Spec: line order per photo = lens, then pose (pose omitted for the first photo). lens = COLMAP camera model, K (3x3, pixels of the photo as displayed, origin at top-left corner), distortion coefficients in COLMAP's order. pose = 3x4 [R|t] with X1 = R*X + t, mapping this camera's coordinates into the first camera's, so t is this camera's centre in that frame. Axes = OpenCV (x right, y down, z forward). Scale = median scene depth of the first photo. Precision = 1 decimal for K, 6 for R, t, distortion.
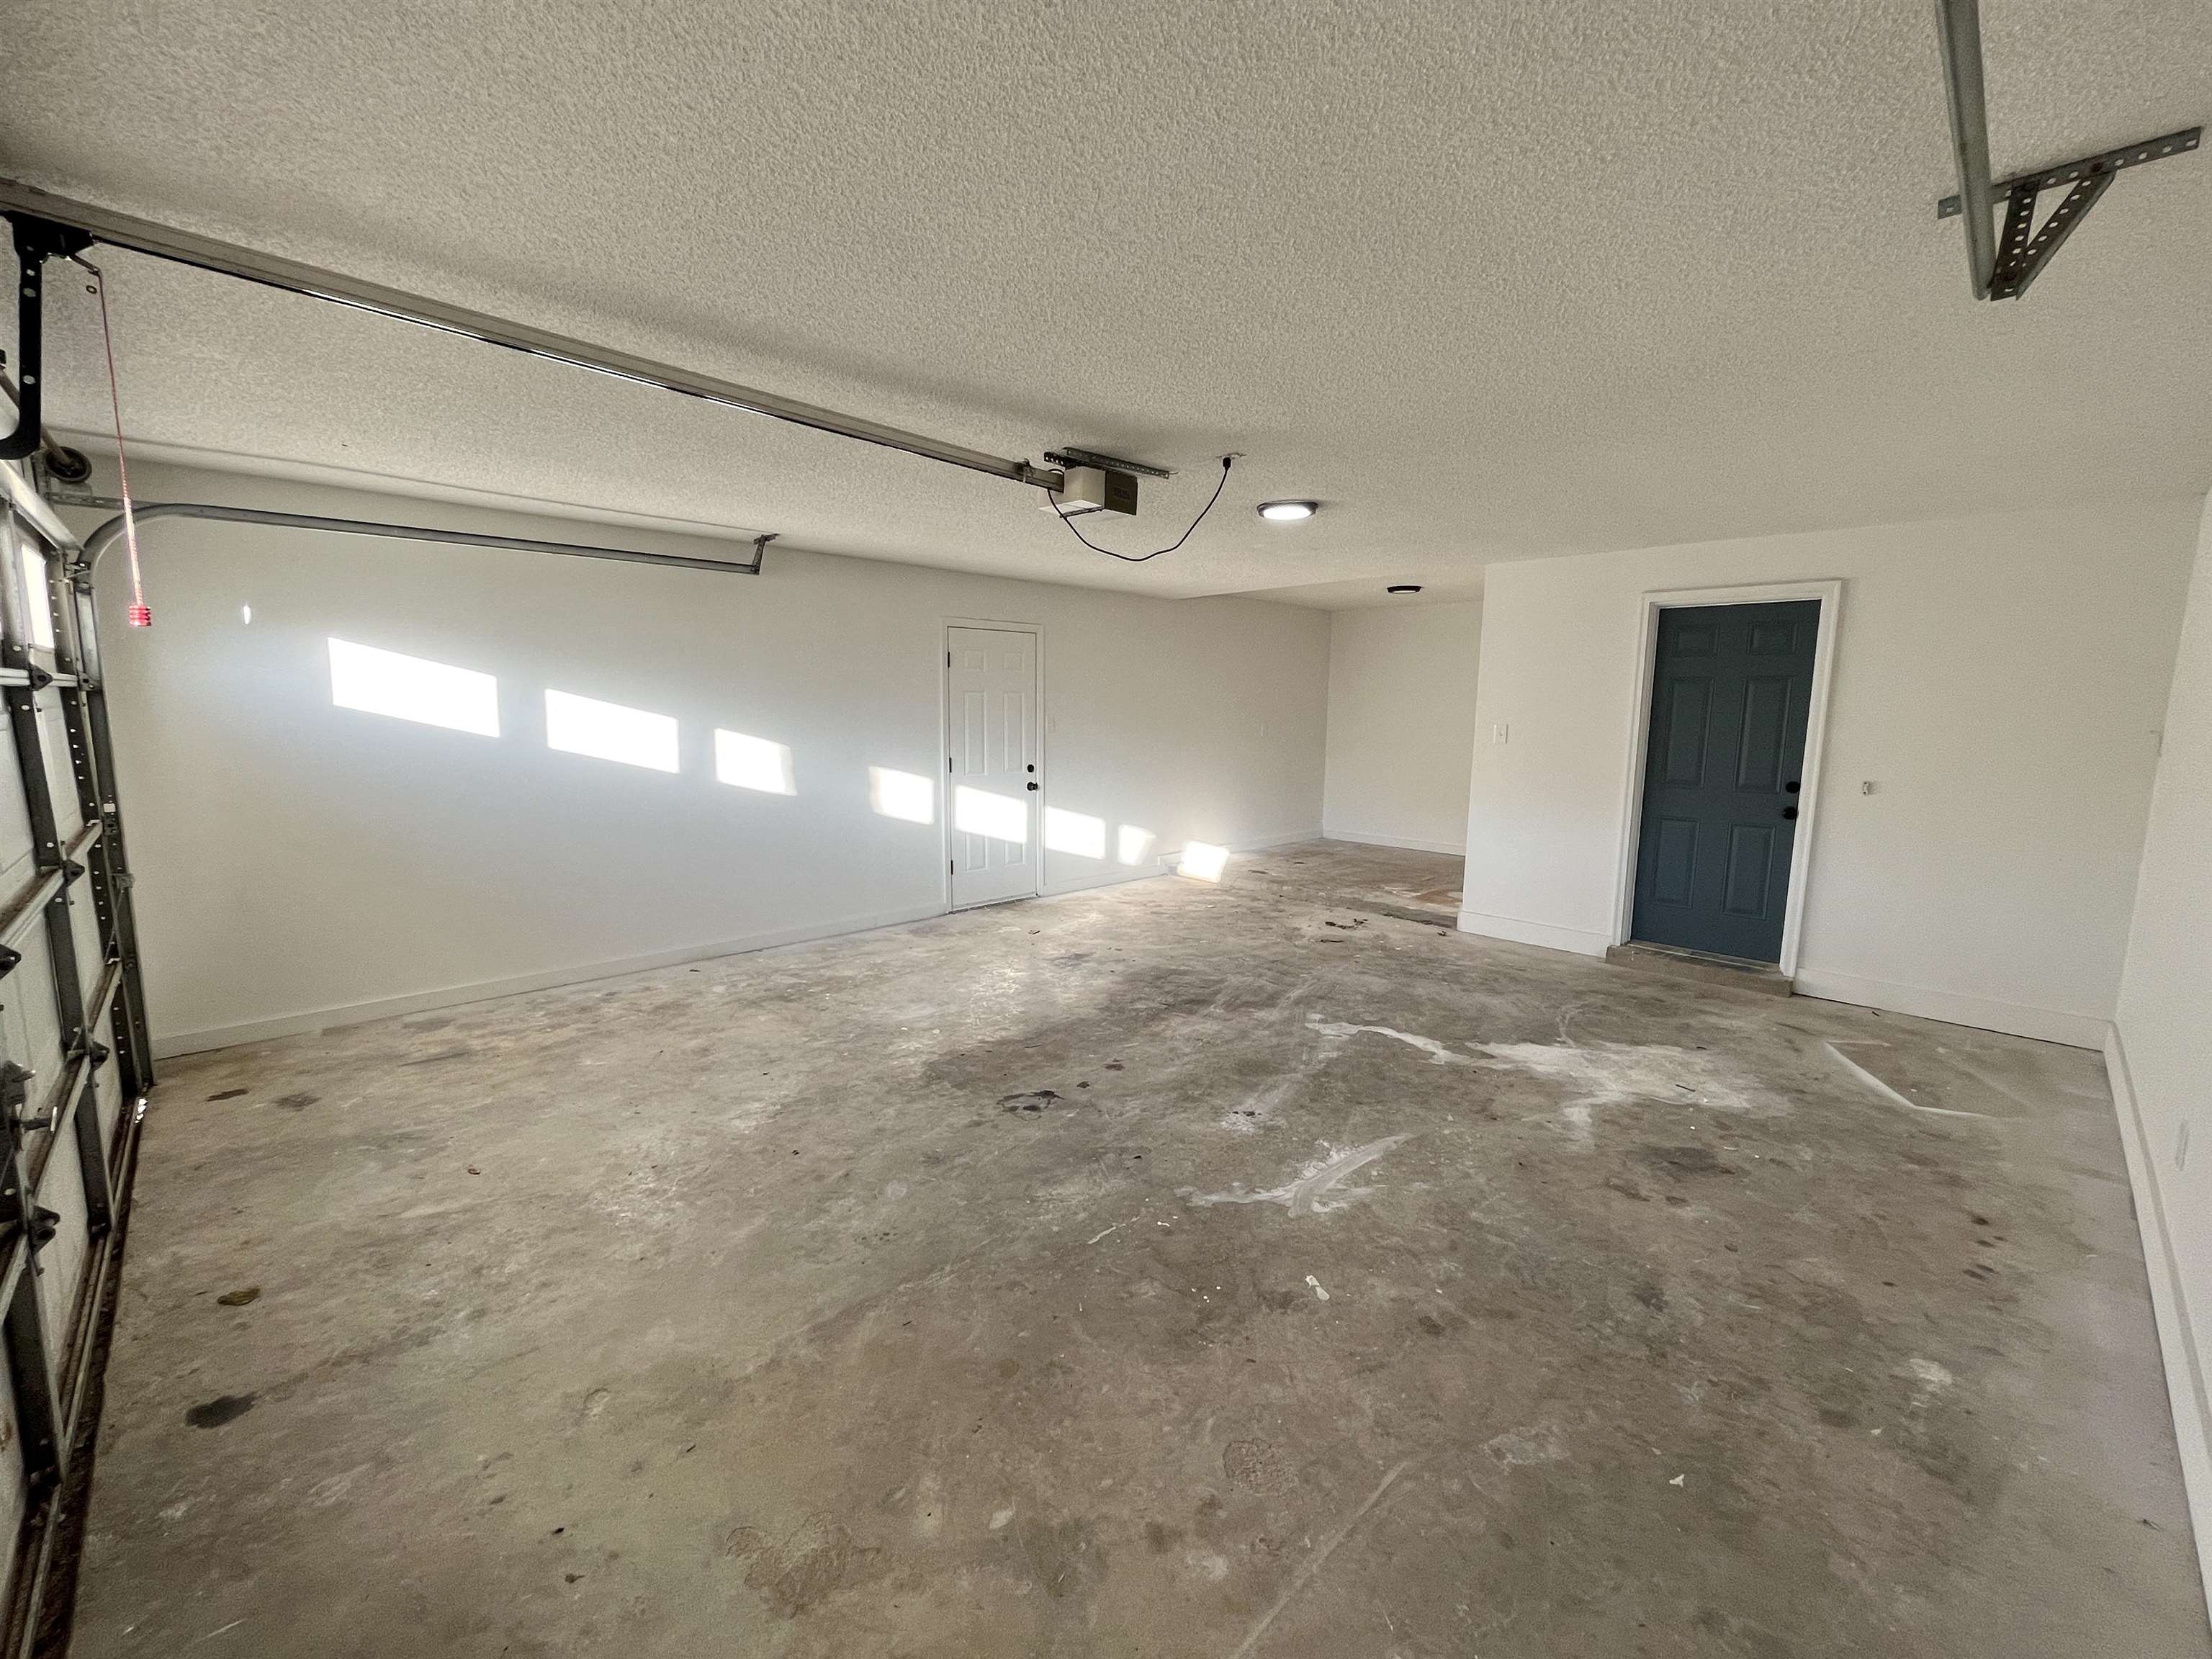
lens RADIAL K [[899.0, 0, 1100.2], [0, 899.0, 827.5], [0, 0, 1]] dist [-0.003278, -0.000443]
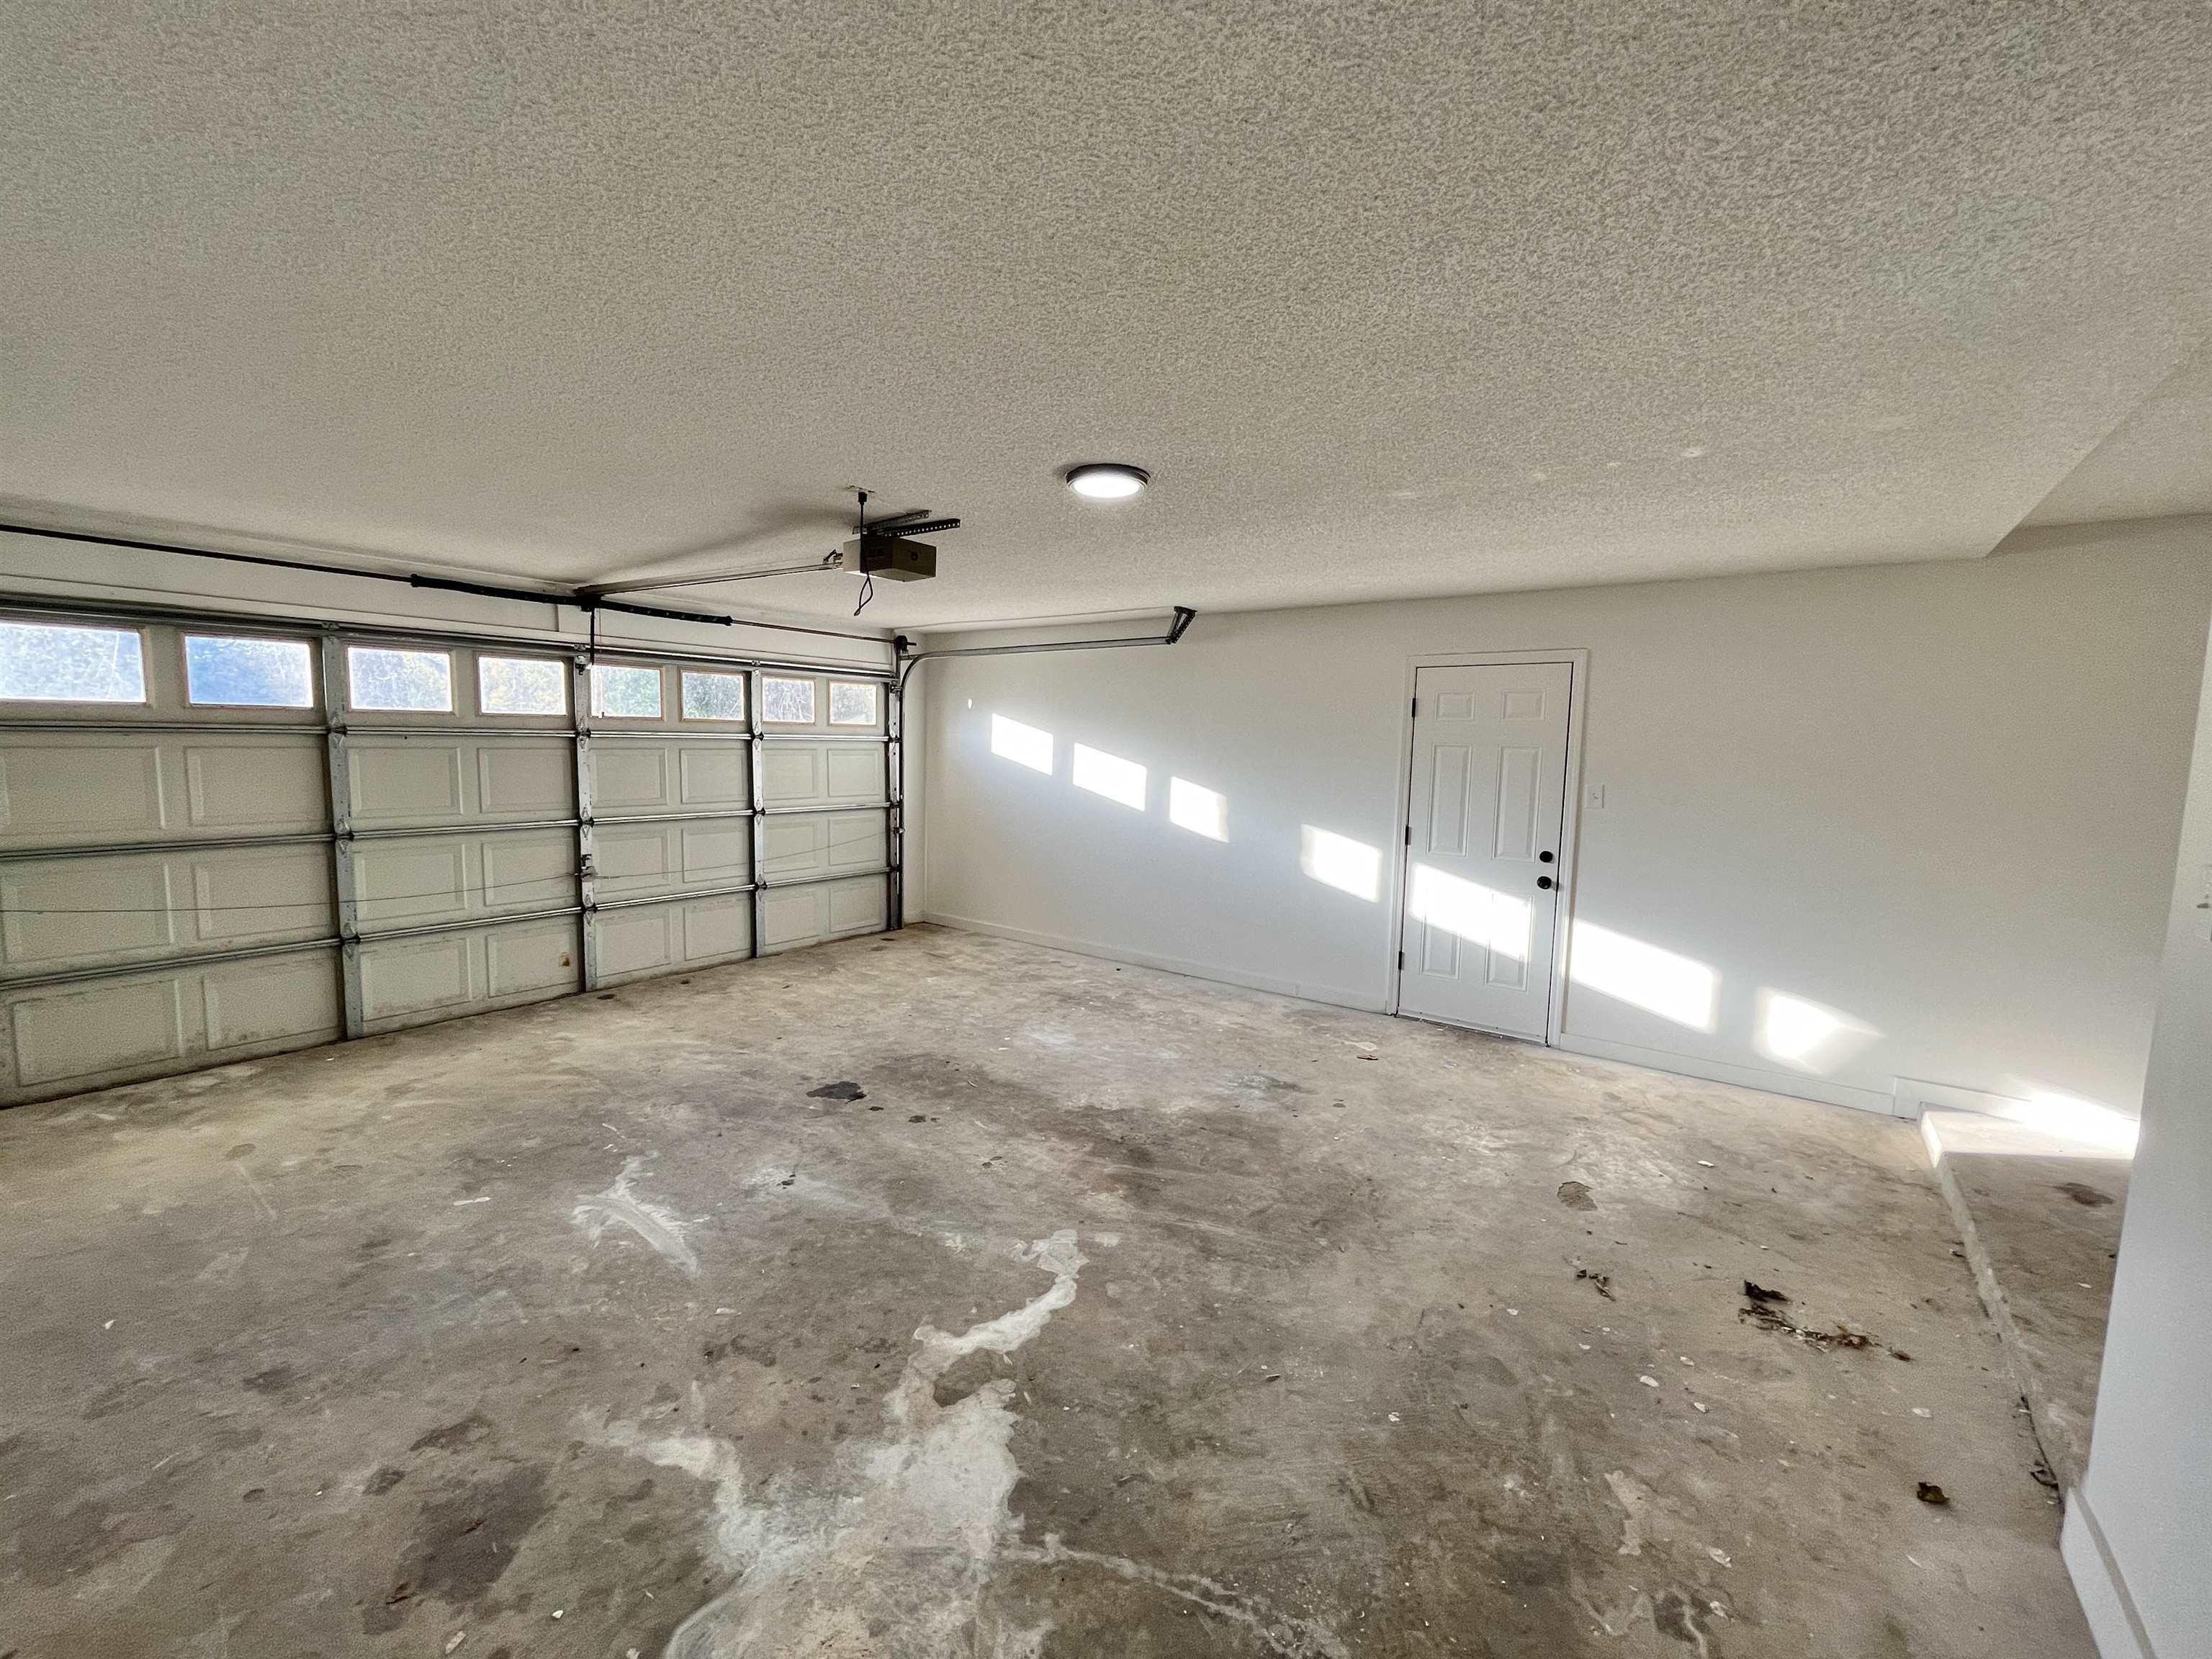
lens RADIAL K [[899.0, 0, 1100.2], [0, 899.0, 827.5], [0, 0, 1]] dist [-0.003278, -0.000443]
pose [[0.159723, 0.086210, -0.983390, 0.914604], [-0.156238, 0.985831, 0.061048, -0.128712], [0.974720, 0.143892, 0.170929, 0.909537]]
